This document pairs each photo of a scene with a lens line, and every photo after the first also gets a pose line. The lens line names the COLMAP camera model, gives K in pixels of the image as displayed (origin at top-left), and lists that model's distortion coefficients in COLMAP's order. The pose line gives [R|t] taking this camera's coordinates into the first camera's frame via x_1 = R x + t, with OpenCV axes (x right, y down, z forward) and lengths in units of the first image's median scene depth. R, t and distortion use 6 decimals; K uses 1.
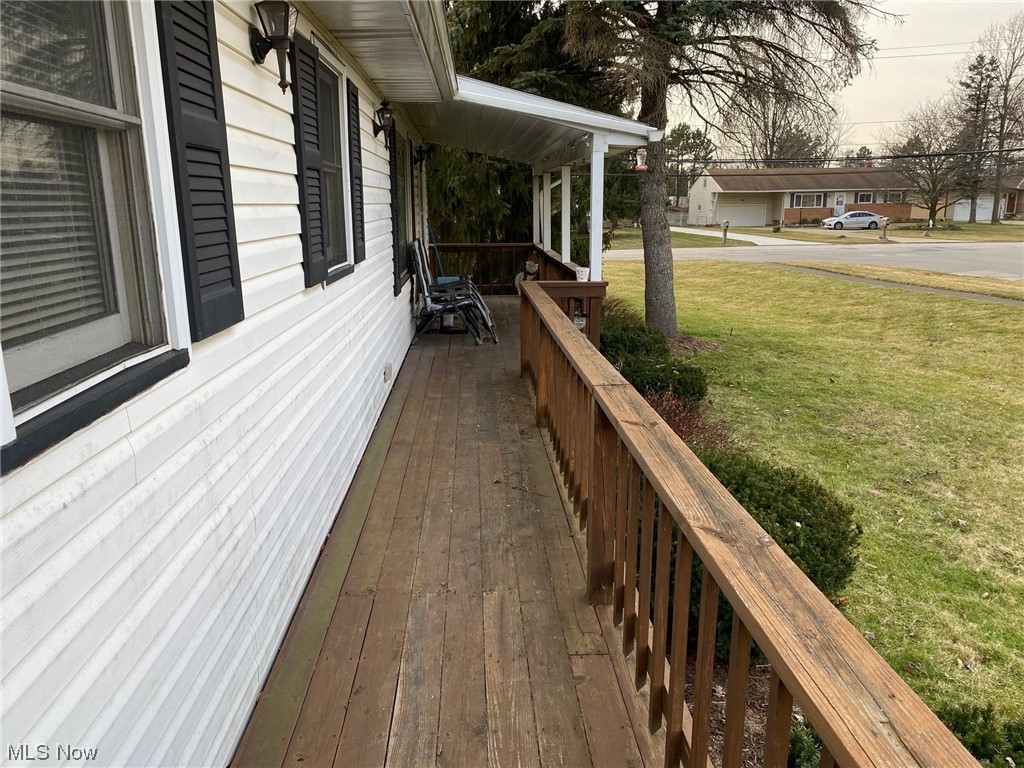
lens RADIAL K [[777.1, 0, 510.1], [0, 777.1, 380.1], [0, 0, 1]] dist [0.077065, -0.102753]
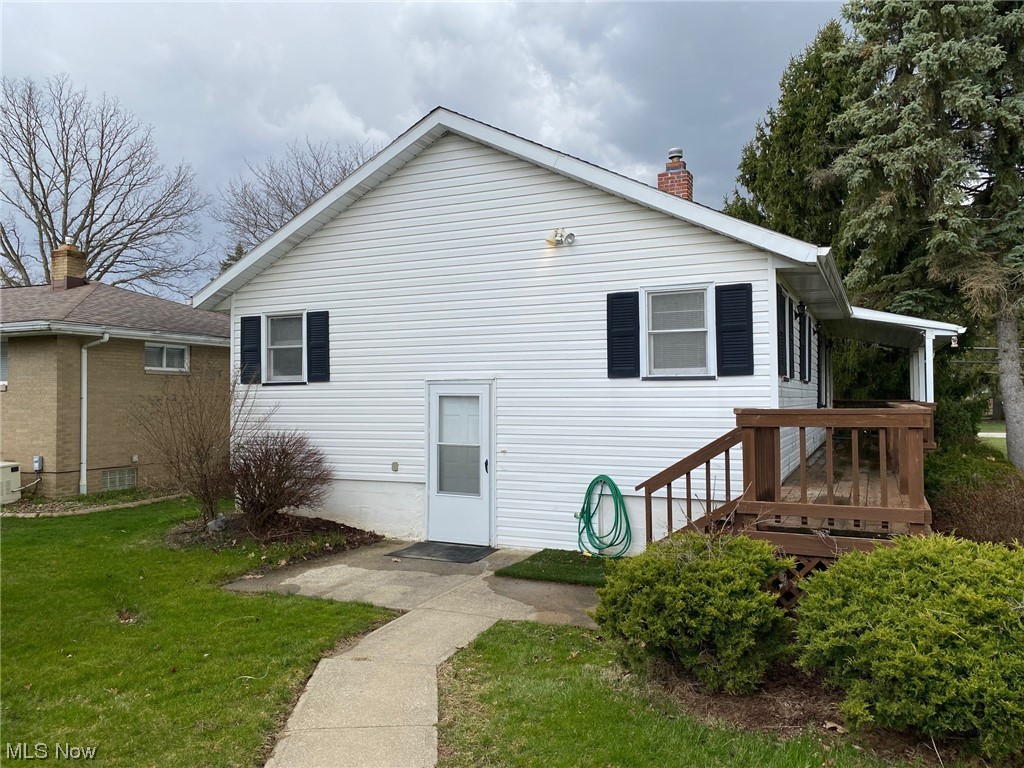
lens RADIAL K [[777.1, 0, 510.1], [0, 777.1, 380.1], [0, 0, 1]] dist [0.077065, -0.102753]
pose [[0.883711, -0.009679, -0.467933, 0.105711], [-0.102527, 0.971500, -0.213721, 0.347683], [0.456665, 0.236844, 0.857533, -1.181795]]
